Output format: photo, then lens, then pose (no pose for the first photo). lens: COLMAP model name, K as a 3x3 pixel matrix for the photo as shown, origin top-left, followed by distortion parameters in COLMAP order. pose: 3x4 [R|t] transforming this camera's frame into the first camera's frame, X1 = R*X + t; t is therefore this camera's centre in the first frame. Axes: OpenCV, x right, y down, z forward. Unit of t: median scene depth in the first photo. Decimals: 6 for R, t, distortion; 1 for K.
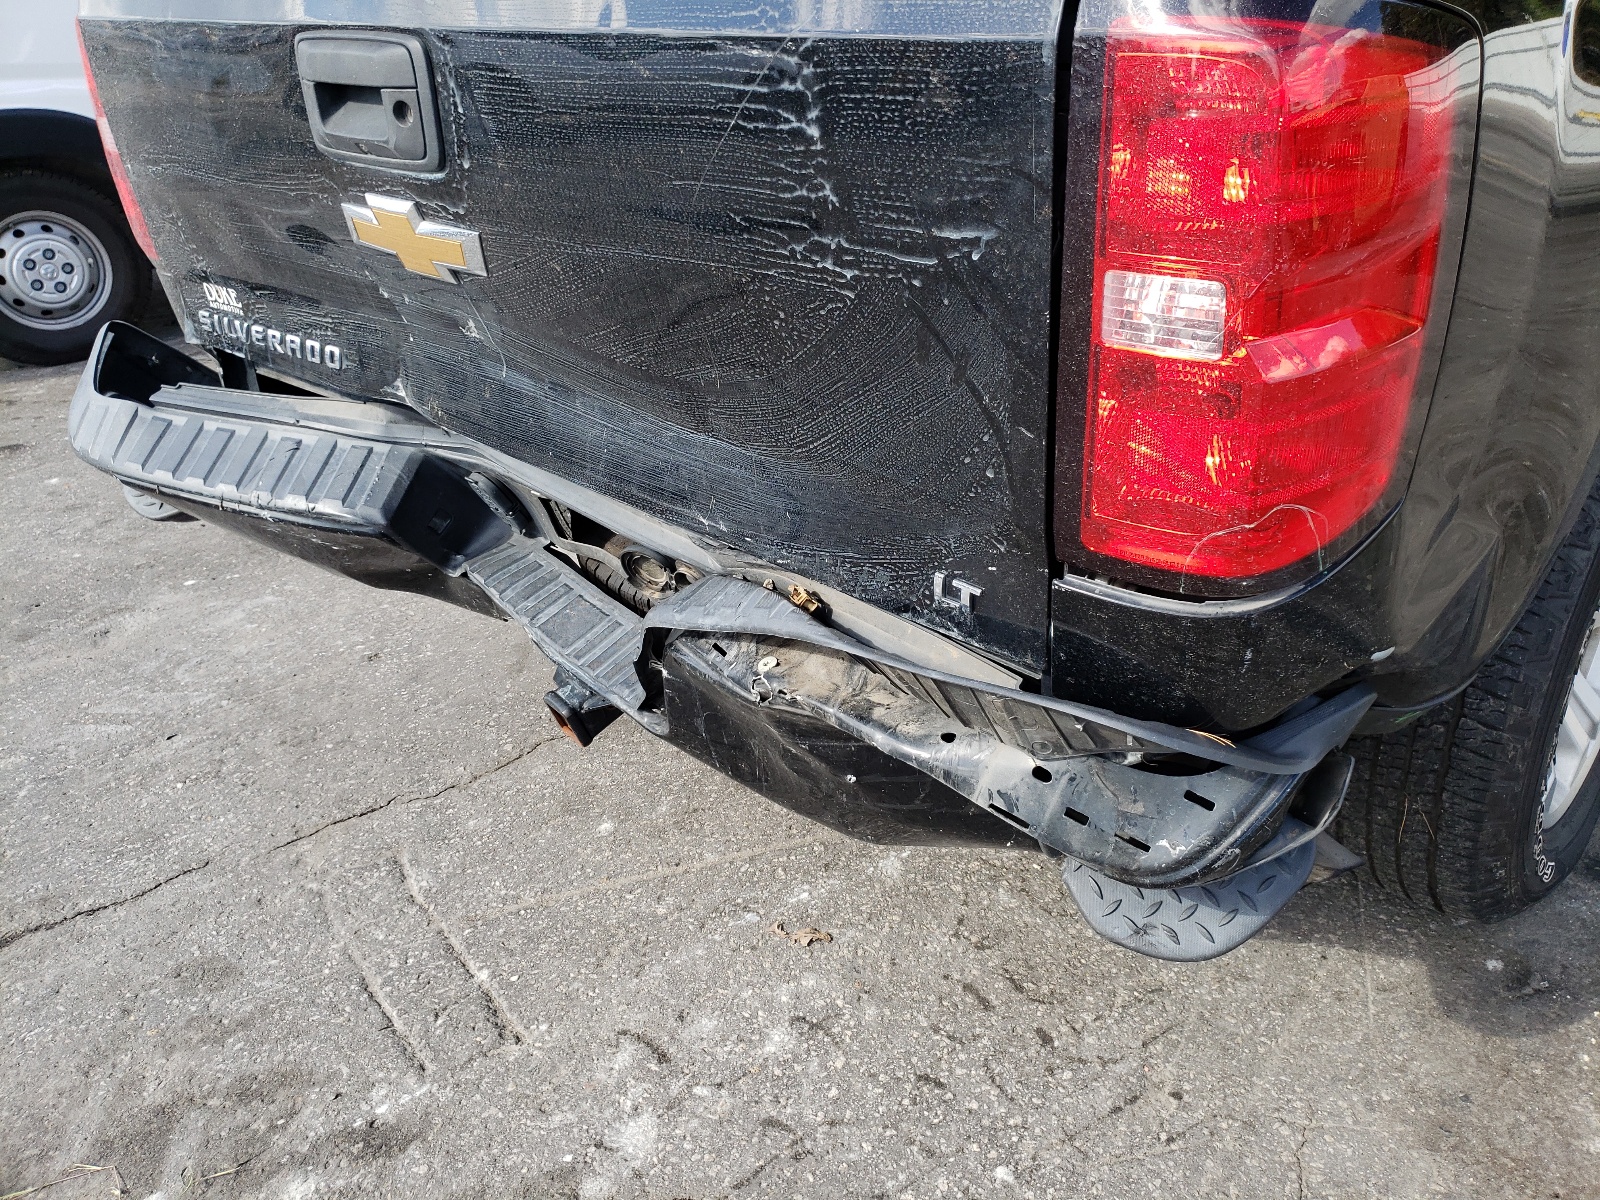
lens RADIAL K [[1250.1, 0, 800.0], [0, 1250.1, 600.0], [0, 0, 1]] dist [-0.012073, 0.025795]
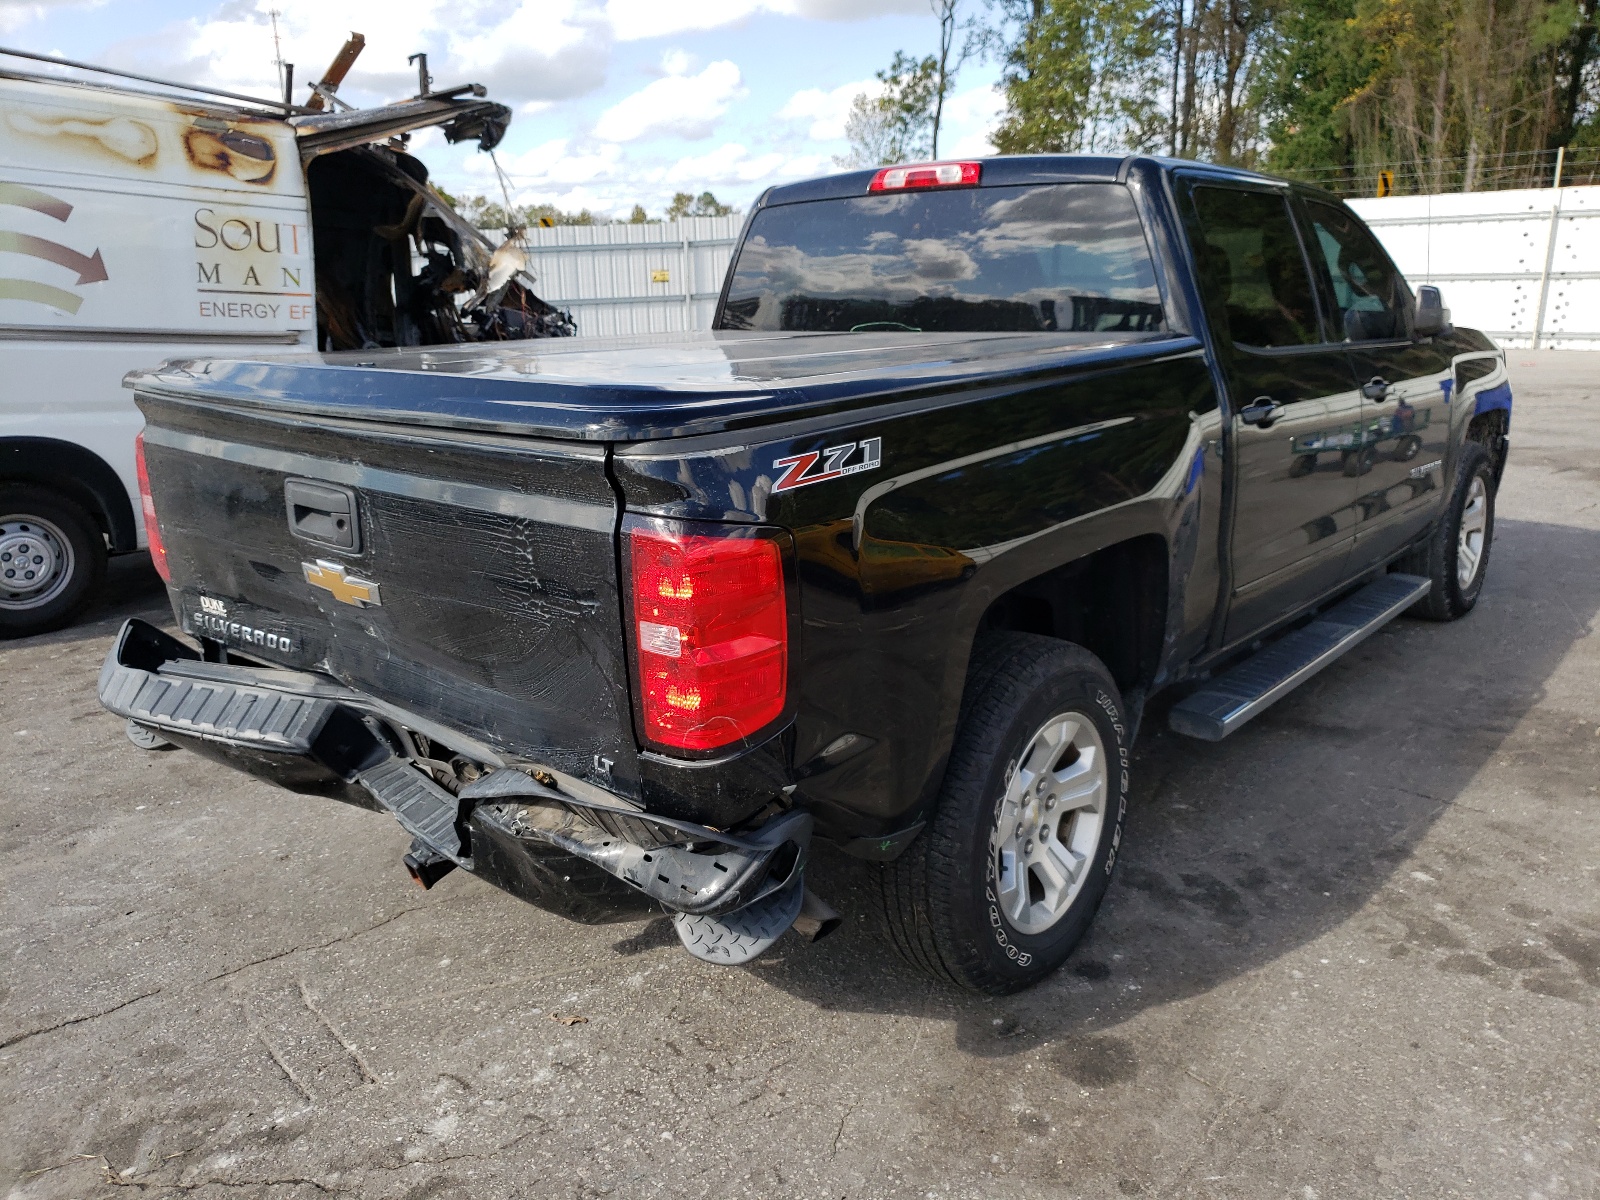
lens RADIAL K [[1250.1, 0, 800.0], [0, 1250.1, 600.0], [0, 0, 1]] dist [-0.012073, 0.025795]
pose [[0.997307, 0.008647, 0.072832, 0.174225], [0.007045, 0.977142, -0.212469, 0.097598], [-0.073004, 0.212410, 0.974450, -0.635962]]
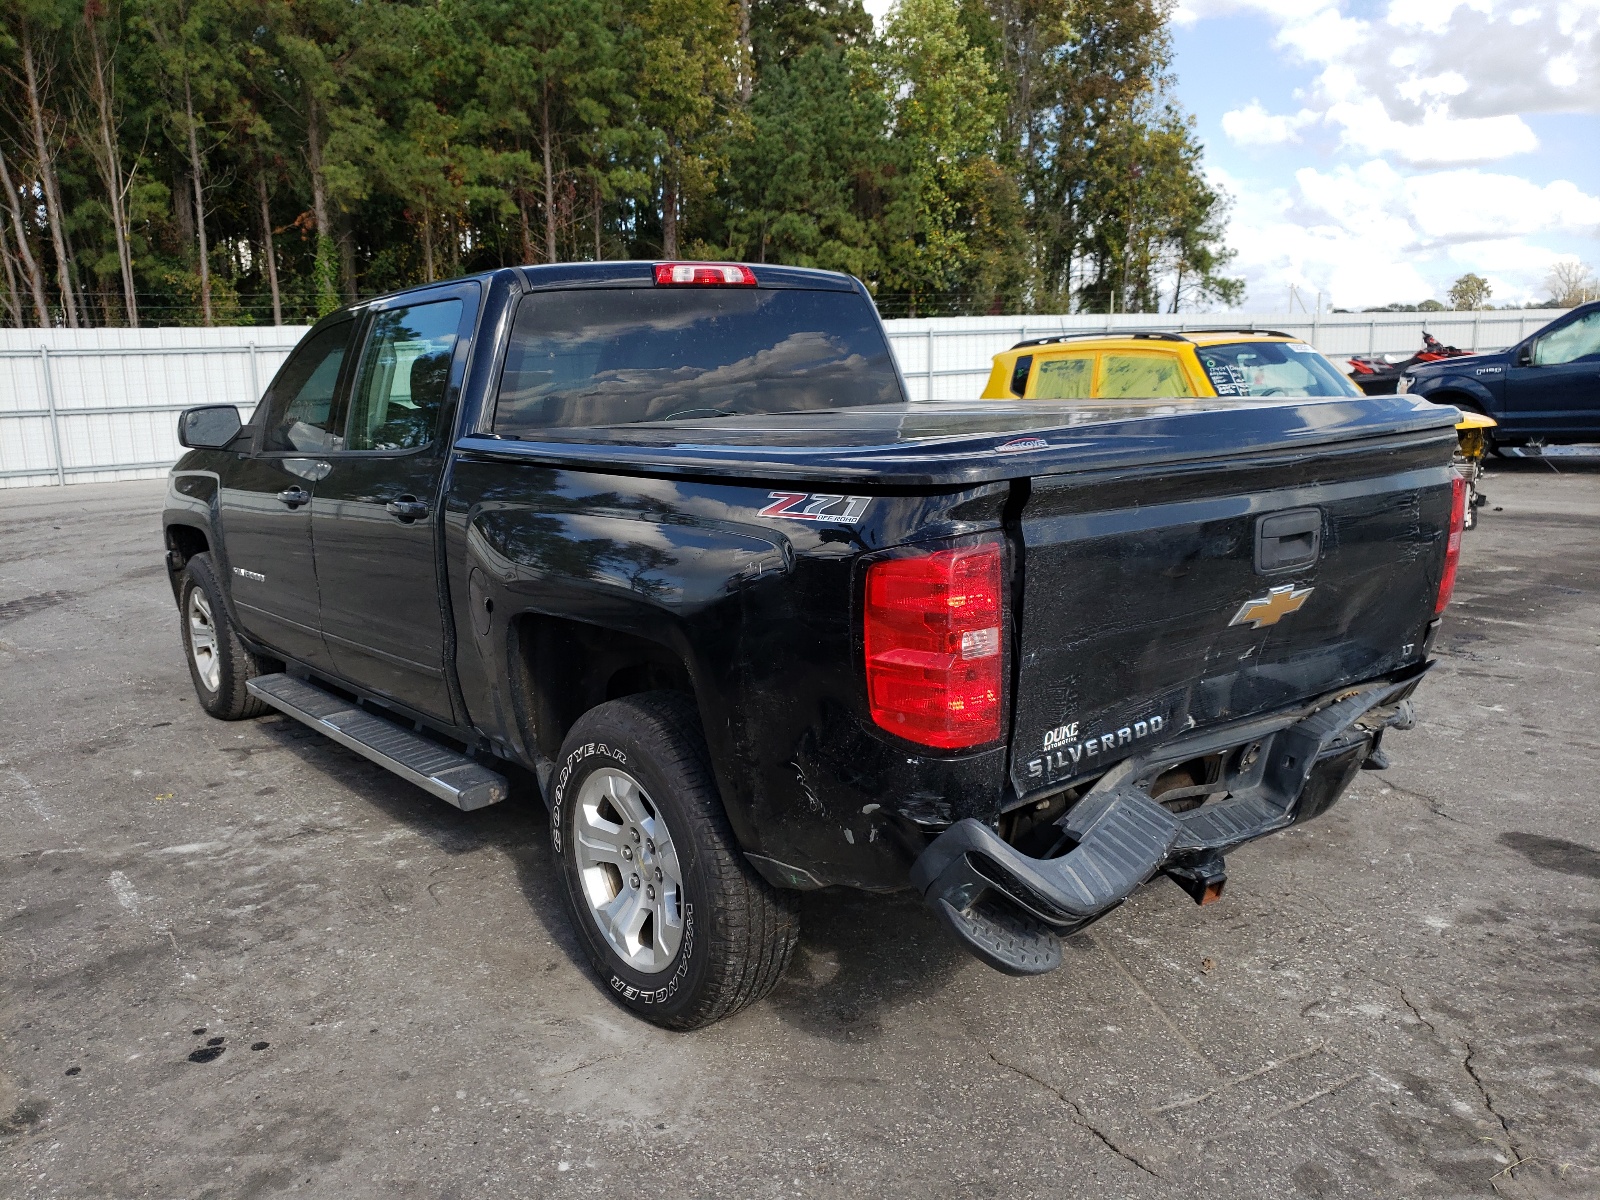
lens RADIAL K [[1250.1, 0, 800.0], [0, 1250.1, 600.0], [0, 0, 1]] dist [-0.012073, 0.025795]
pose [[0.126772, -0.130482, 0.983312, -1.836235], [0.467551, 0.882141, 0.056779, -0.595314], [-0.874829, 0.452551, 0.172838, 1.008173]]
